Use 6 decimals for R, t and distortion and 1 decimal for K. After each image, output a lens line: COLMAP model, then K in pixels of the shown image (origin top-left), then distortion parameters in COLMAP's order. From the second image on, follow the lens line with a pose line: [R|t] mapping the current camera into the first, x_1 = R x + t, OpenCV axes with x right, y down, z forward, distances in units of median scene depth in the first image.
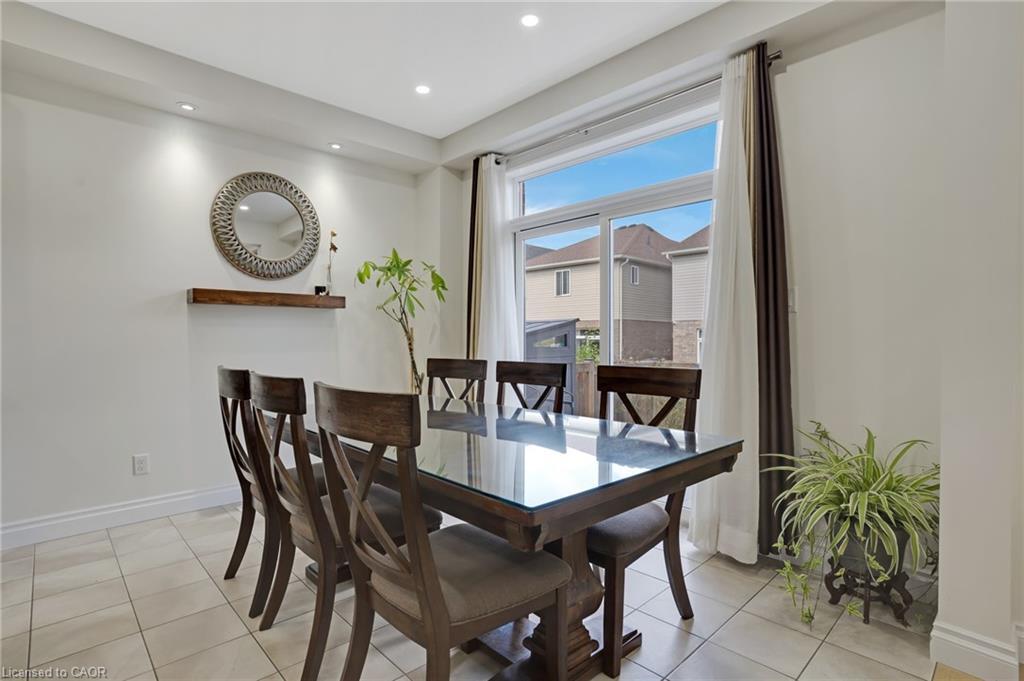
lens RADIAL K [[501.8, 0, 497.0], [0, 501.8, 350.7], [0, 0, 1]] dist [-0.061529, 0.060114]
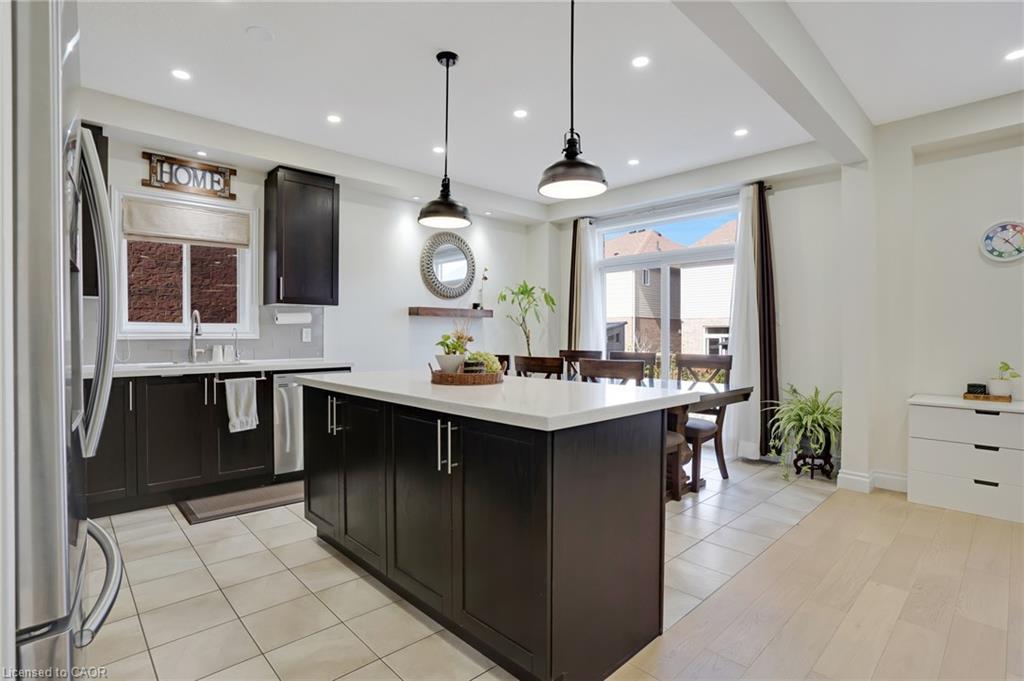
lens RADIAL K [[497.9, 0, 512.0], [0, 497.9, 340.5], [0, 0, 1]] dist [0.000510, 0.000399]
pose [[0.999639, 0.001377, 0.026817, -0.461226], [-0.001131, 0.999957, -0.009172, -0.002019], [-0.026828, 0.009139, 0.999598, -0.861848]]
